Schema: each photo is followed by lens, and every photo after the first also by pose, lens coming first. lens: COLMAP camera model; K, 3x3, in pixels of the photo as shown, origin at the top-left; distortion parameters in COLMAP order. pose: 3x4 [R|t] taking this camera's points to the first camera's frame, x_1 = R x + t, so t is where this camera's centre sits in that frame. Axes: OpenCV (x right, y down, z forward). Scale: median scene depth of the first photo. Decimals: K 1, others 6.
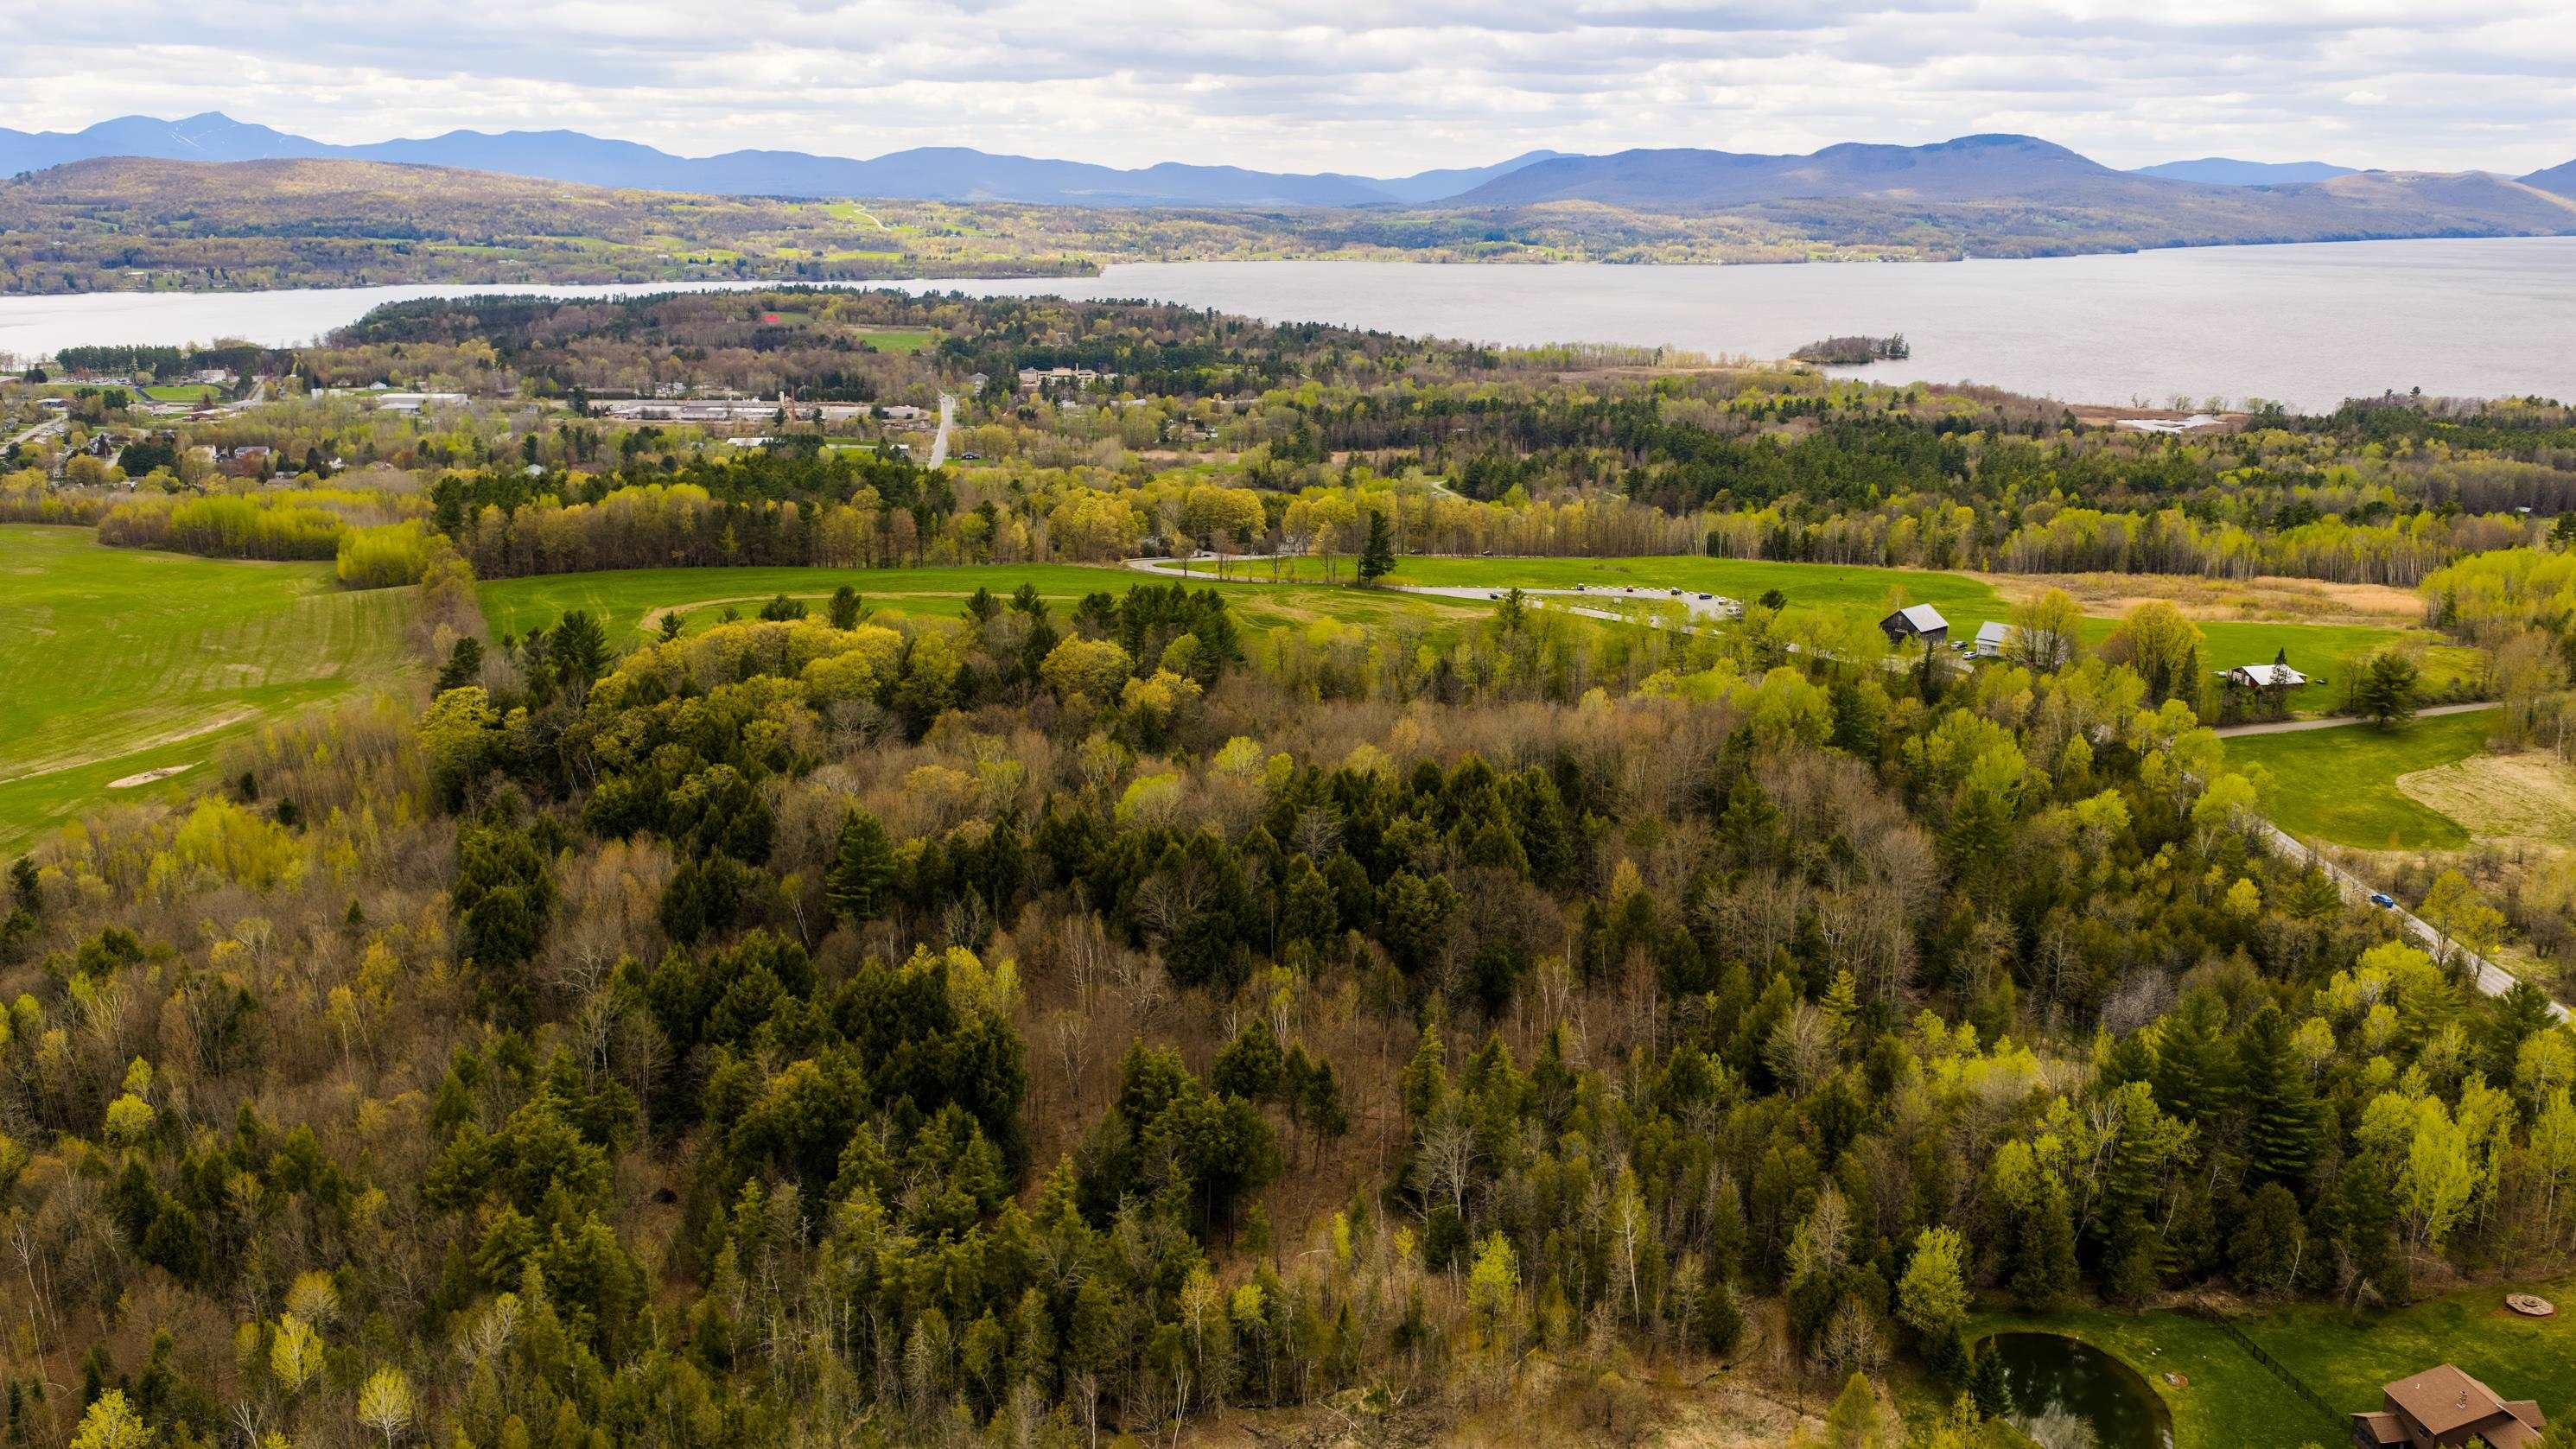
lens RADIAL K [[2110.9, 0, 1298.1], [0, 2110.9, 727.7], [0, 0, 1]] dist [0.022495, -0.052366]
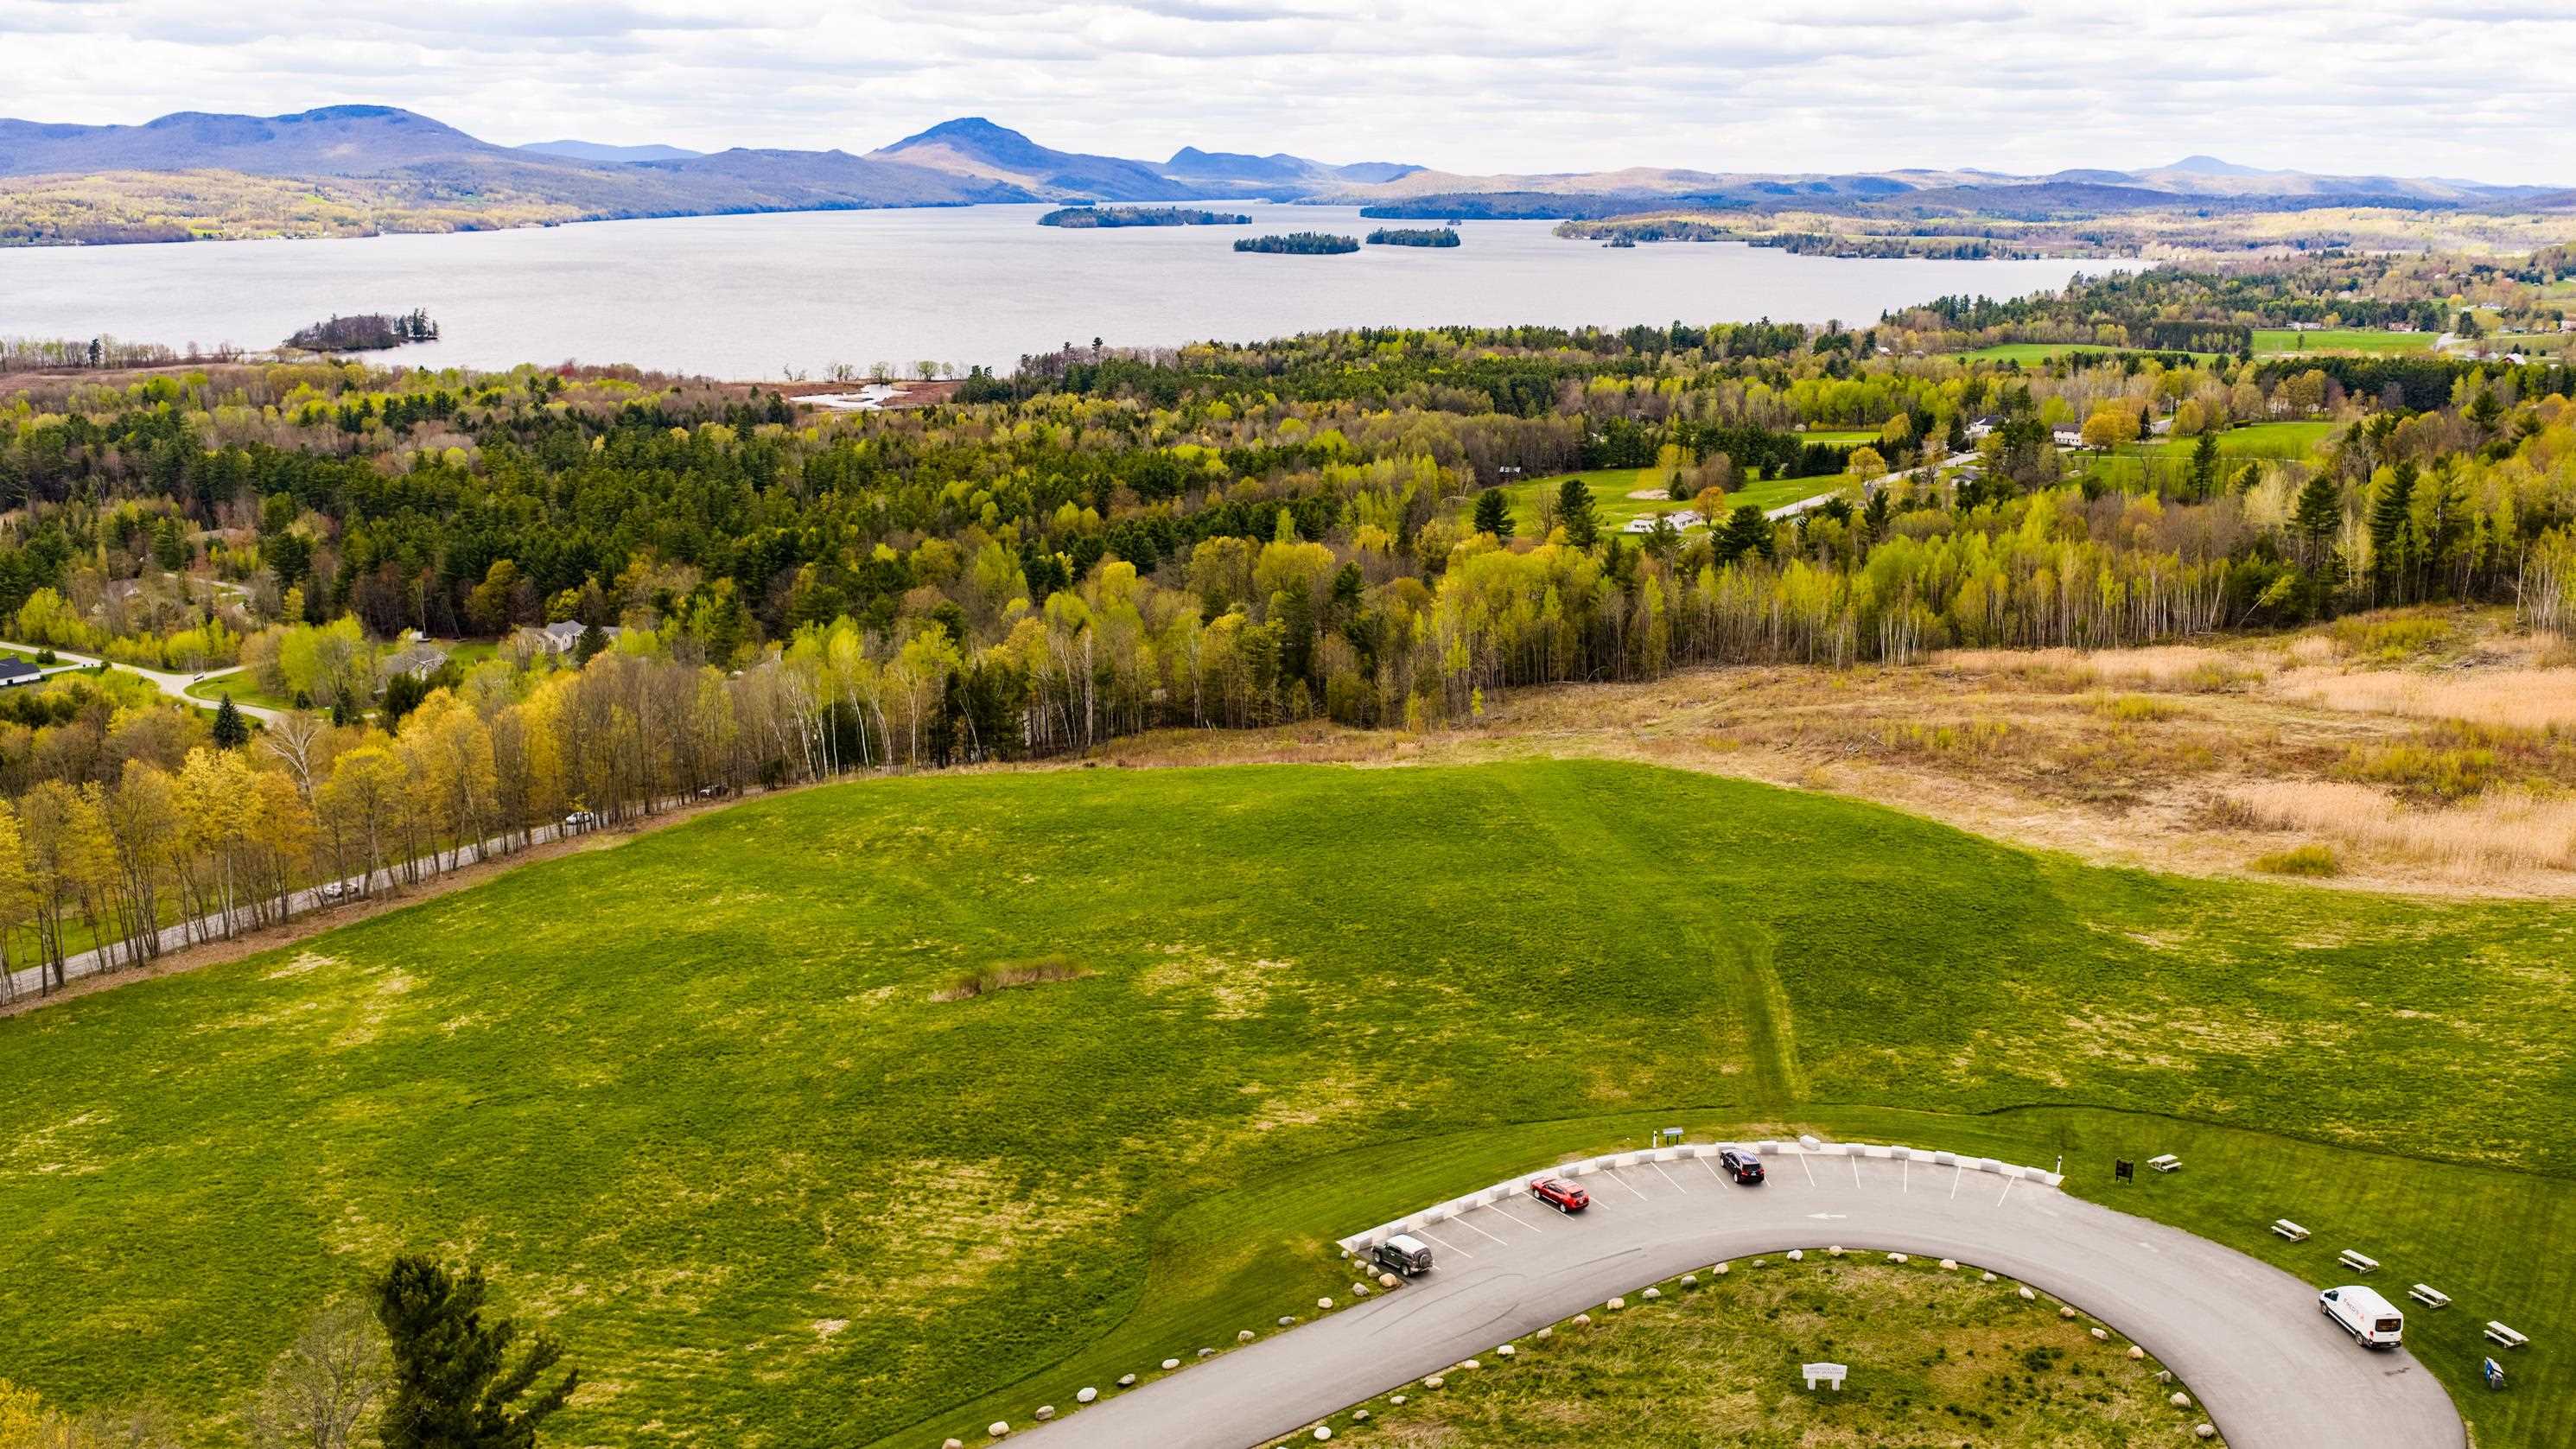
lens RADIAL K [[2110.9, 0, 1294.3], [0, 2110.9, 738.0], [0, 0, 1]] dist [0.022495, -0.052366]
pose [[0.750180, -0.169758, 0.639071, -0.000984], [0.162791, 0.984151, 0.070329, -0.032544], [-0.640882, 0.051276, 0.765925, 0.201253]]
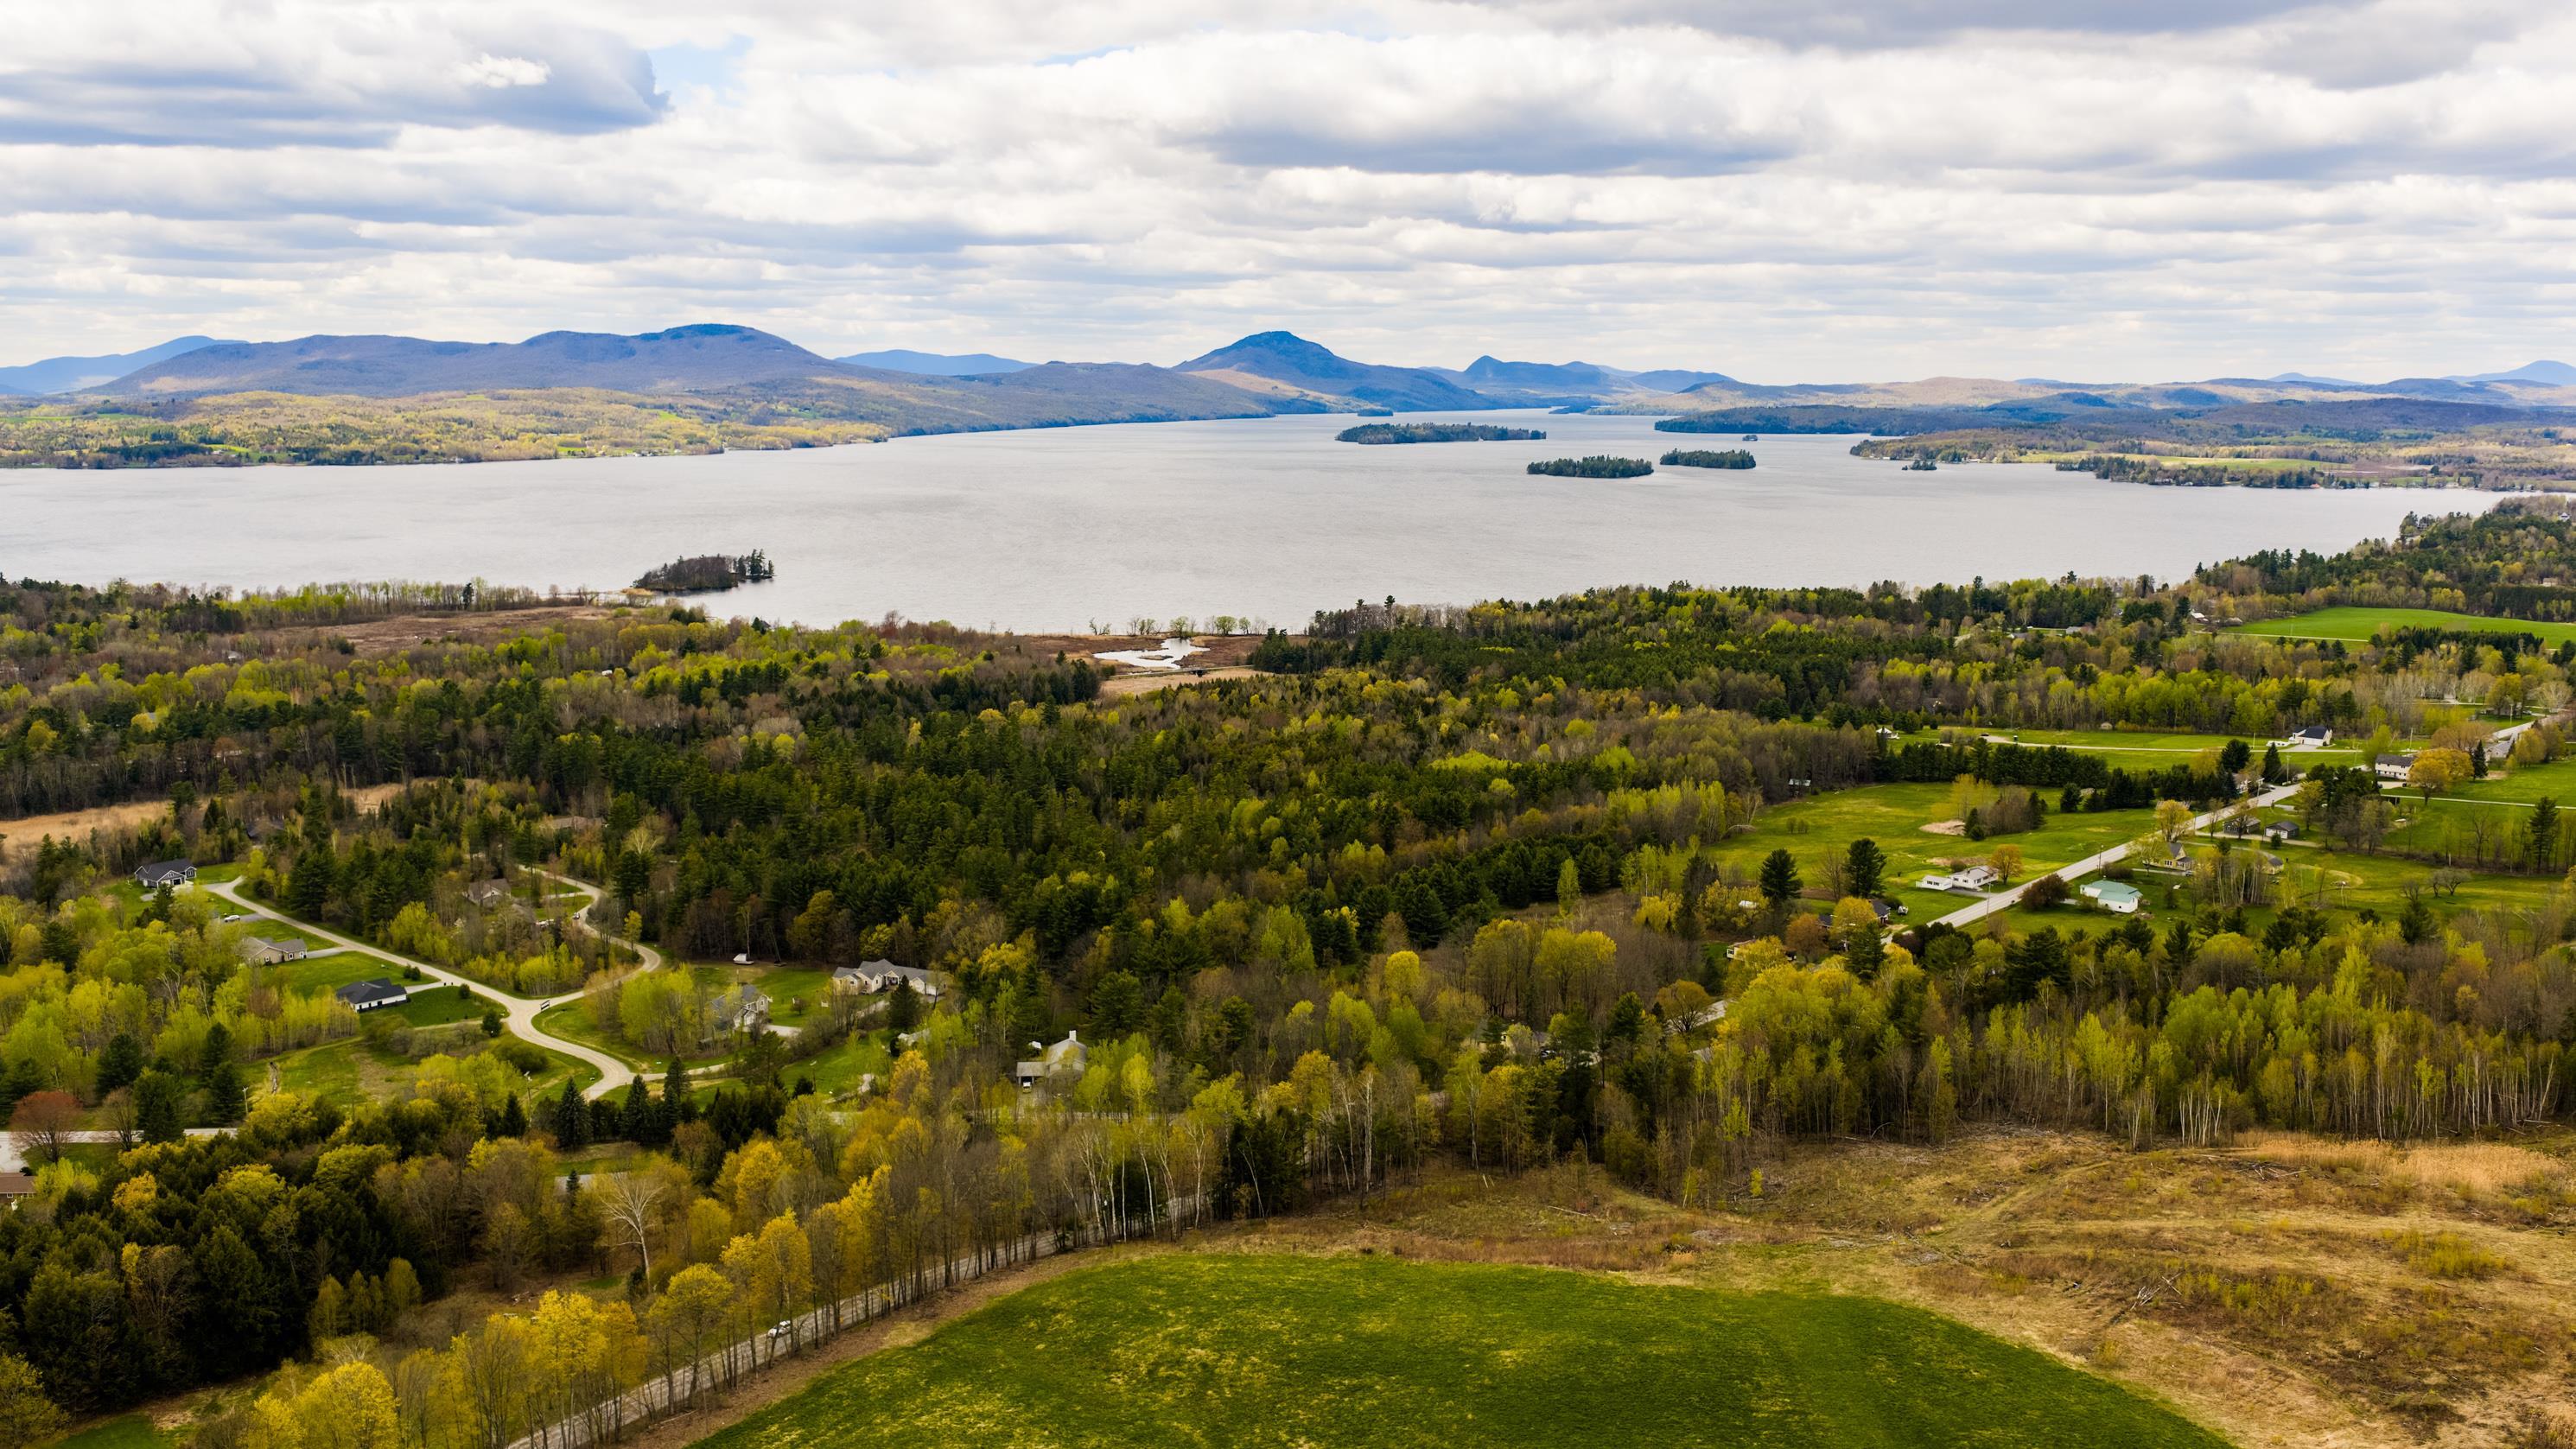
lens RADIAL K [[2110.9, 0, 1294.5], [0, 2110.9, 734.0], [0, 0, 1]] dist [0.022495, -0.052366]
pose [[0.833452, -0.092026, 0.544875, -0.000935], [0.136795, 0.989705, -0.042089, -0.050585], [-0.535392, 0.109615, 0.837460, 0.196555]]
